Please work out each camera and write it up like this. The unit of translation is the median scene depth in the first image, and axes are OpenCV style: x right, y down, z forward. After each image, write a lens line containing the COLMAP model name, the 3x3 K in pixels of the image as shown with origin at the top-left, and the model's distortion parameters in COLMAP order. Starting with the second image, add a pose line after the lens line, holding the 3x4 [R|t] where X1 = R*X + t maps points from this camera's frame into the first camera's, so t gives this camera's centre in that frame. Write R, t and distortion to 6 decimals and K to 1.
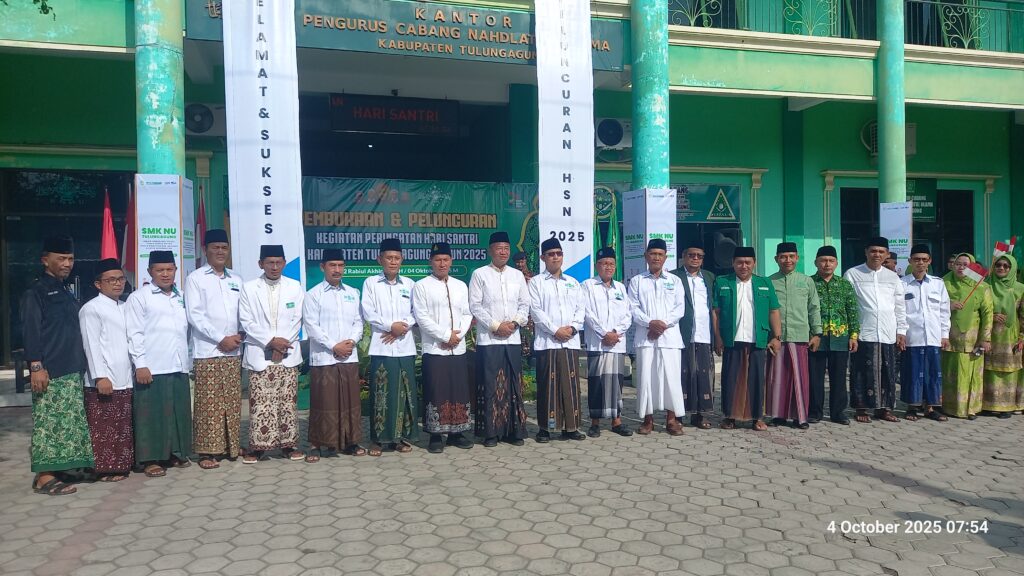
lens RADIAL K [[742.8, 0, 511.4], [0, 742.8, 286.0], [0, 0, 1]] dist [0.037778, -0.008590]
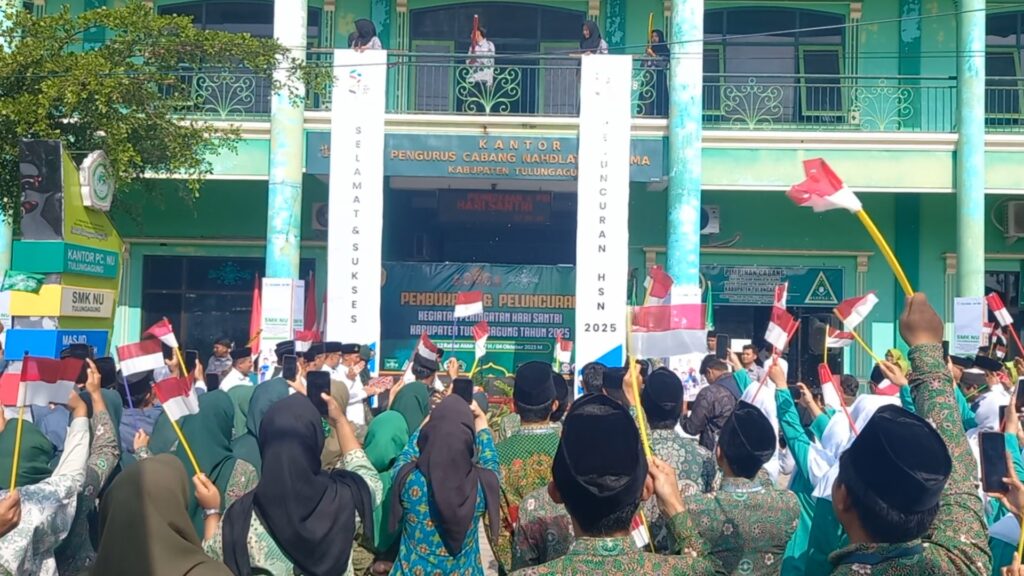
lens RADIAL K [[879.7, 0, 503.8], [0, 879.7, 280.7], [0, 0, 1]] dist [0.133551, 0.003146]
pose [[0.963990, 0.015381, -0.265492, 0.287989], [-0.032641, 0.997621, -0.060719, -0.050385], [0.263926, 0.067198, 0.962199, -0.359735]]
